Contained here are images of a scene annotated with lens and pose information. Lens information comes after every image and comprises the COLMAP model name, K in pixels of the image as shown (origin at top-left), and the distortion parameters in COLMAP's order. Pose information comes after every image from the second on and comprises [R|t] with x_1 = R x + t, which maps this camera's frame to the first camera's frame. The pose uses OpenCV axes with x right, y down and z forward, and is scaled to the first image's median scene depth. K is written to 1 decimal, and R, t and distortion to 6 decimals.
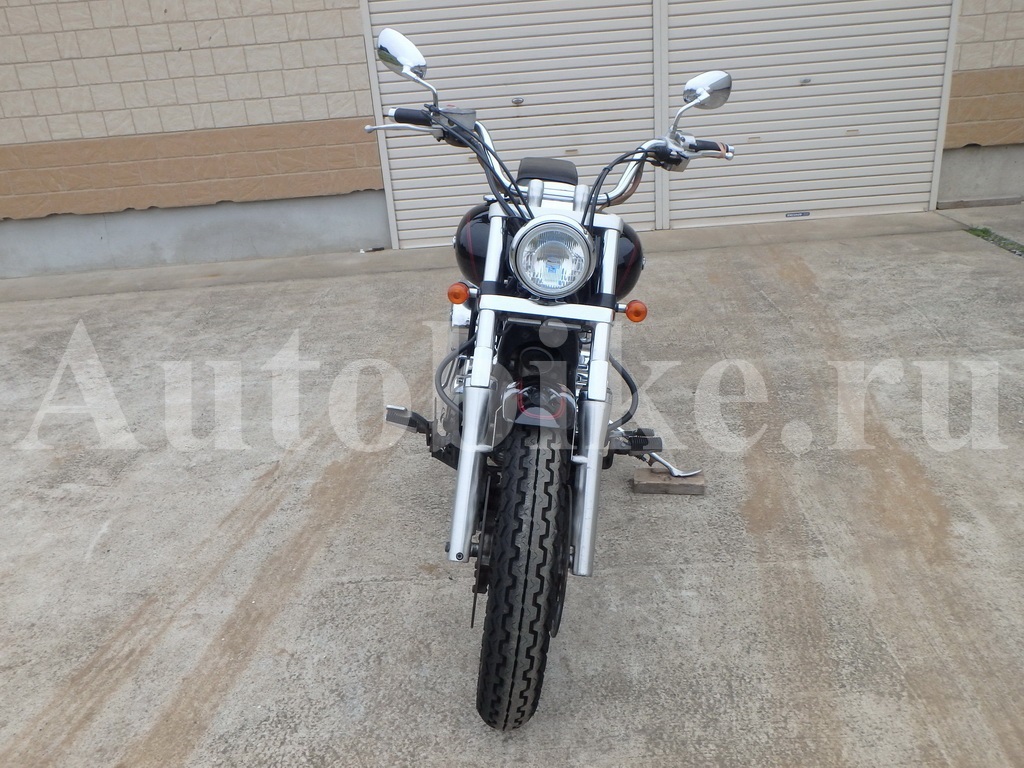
lens RADIAL K [[845.0, 0, 537.1], [0, 845.0, 382.4], [0, 0, 1]] dist [0.002549, 0.006275]
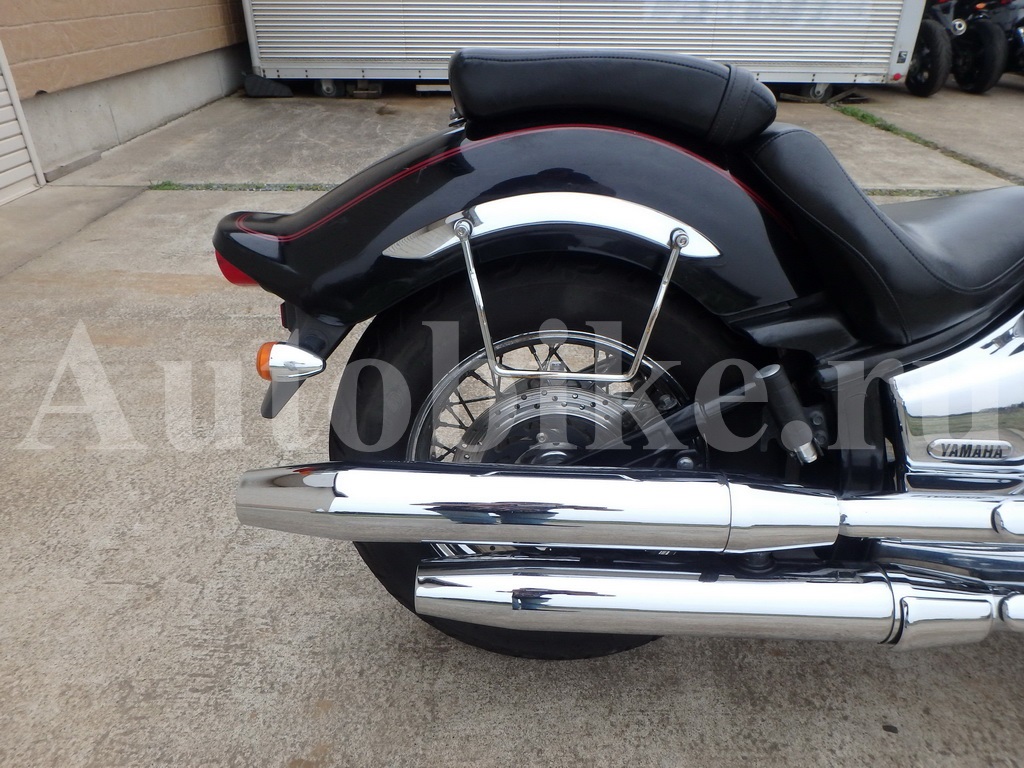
lens RADIAL K [[711.6, 0, 511.5], [0, 711.6, 376.0], [0, 0, 1]] dist [-0.019432, 0.019422]
pose [[0.033215, -0.435372, 0.899638, -0.434679], [0.384396, 0.836461, 0.390606, -0.396391], [-0.922571, 0.332843, 0.195139, 1.472648]]
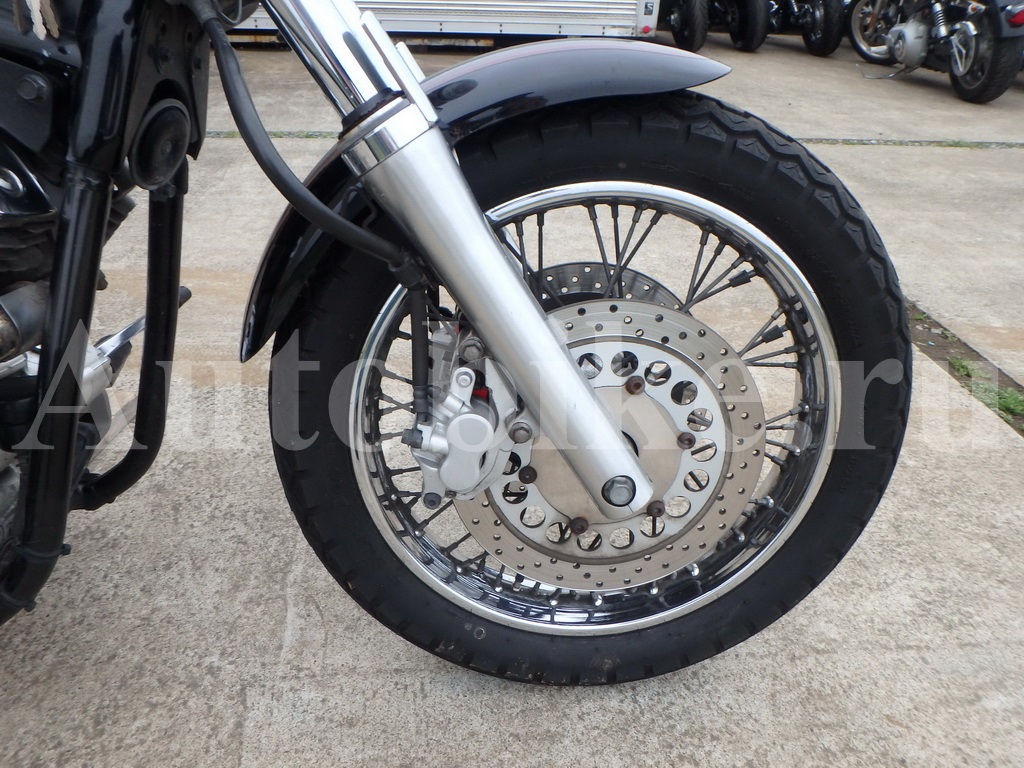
lens RADIAL K [[715.9, 0, 503.4], [0, 715.9, 374.1], [0, 0, 1]] dist [-0.012803, -0.003712]
pose [[-0.055647, -0.457697, 0.887365, -0.322360], [0.371326, 0.815508, 0.443920, -0.024762], [-0.926834, 0.354204, 0.124574, 0.815771]]
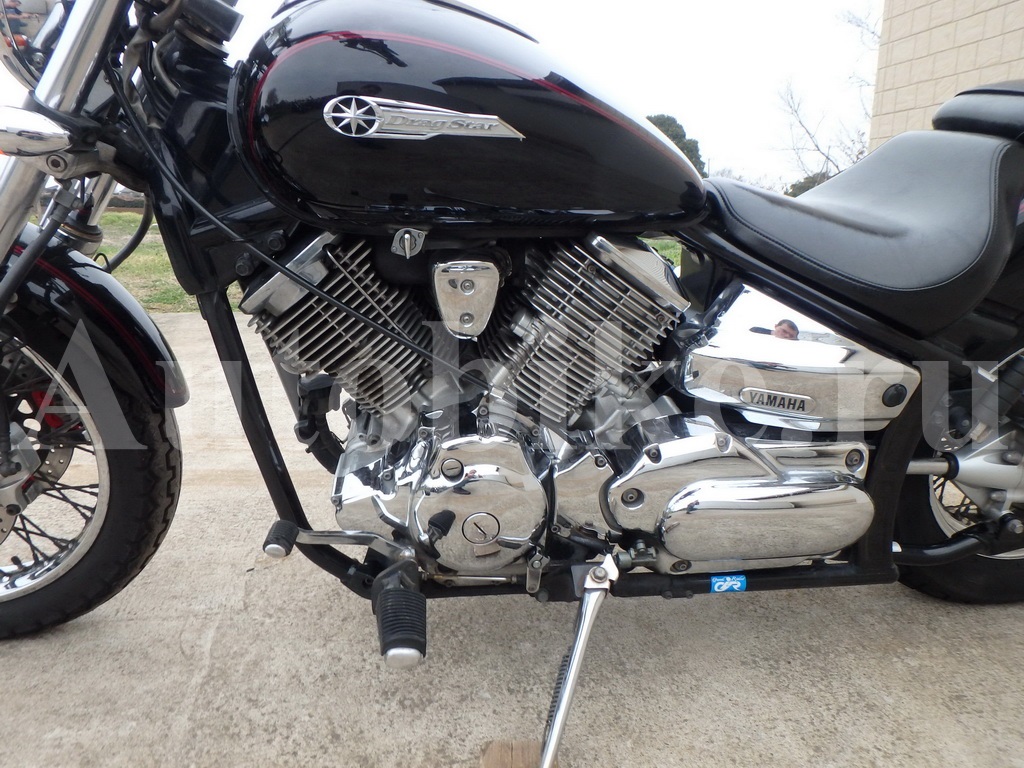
lens RADIAL K [[729.6, 0, 505.6], [0, 729.6, 377.3], [0, 0, 1]] dist [-0.001993, 0.006158]
pose [[0.116789, 0.297919, -0.947420, 0.473269], [-0.414229, 0.881625, 0.226168, -0.141503], [0.902649, 0.366035, 0.226371, 1.042577]]
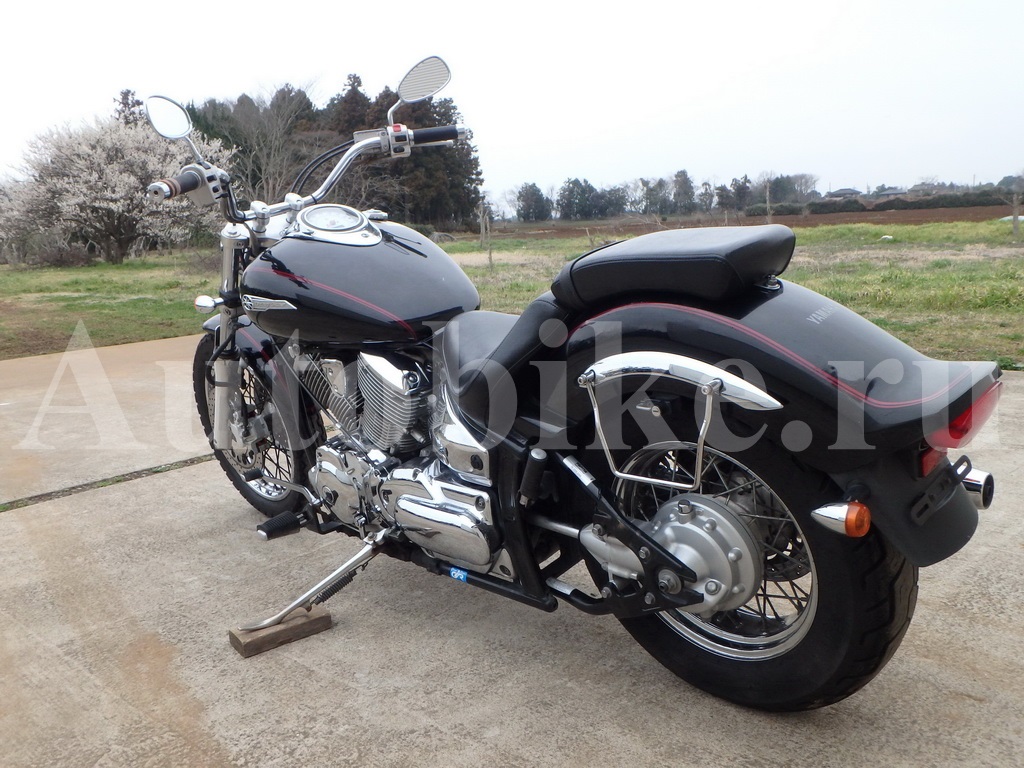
lens RADIAL K [[901.1, 0, 506.7], [0, 901.1, 380.7], [0, 0, 1]] dist [0.016457, 0.005733]
pose [[-0.709106, 0.228439, -0.667072, 0.605626], [-0.177053, 0.858065, 0.482054, -0.598196], [0.682511, 0.459935, -0.568013, 1.810502]]
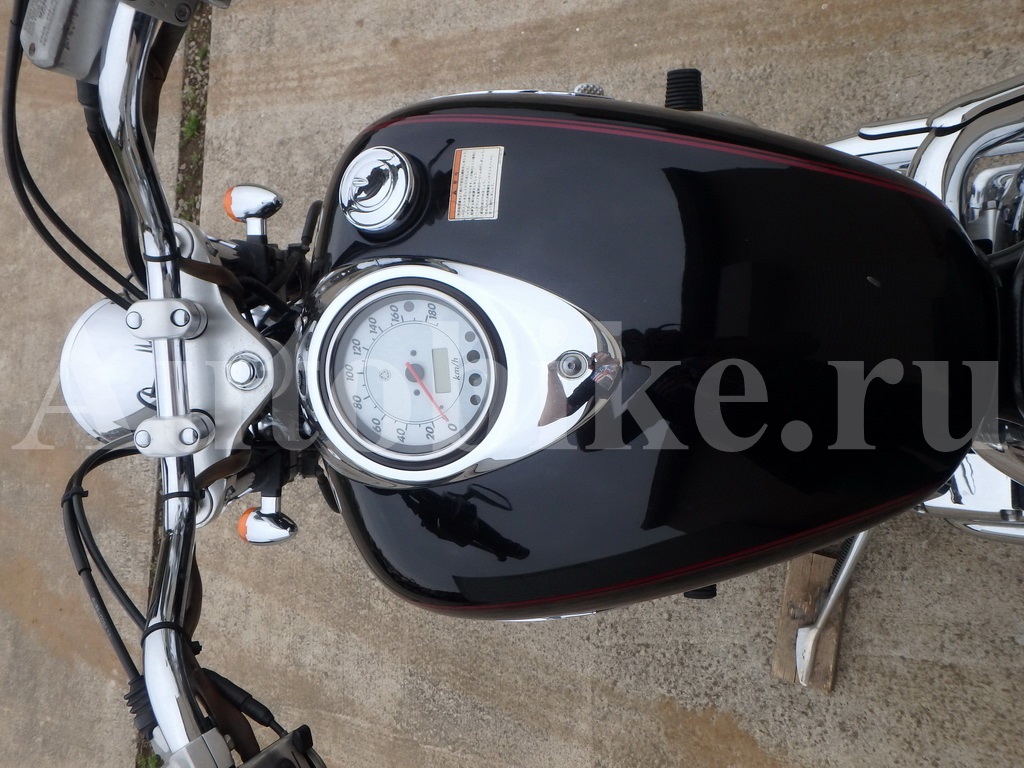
lens RADIAL K [[796.1, 0, 514.4], [0, 796.1, 368.3], [0, 0, 1]] dist [0.010833, 0.006154]
pose [[0.002592, 0.999088, -0.042612, 0.024289], [0.169423, 0.041557, 0.984667, -0.507653], [0.985540, -0.009772, -0.169160, 1.096674]]
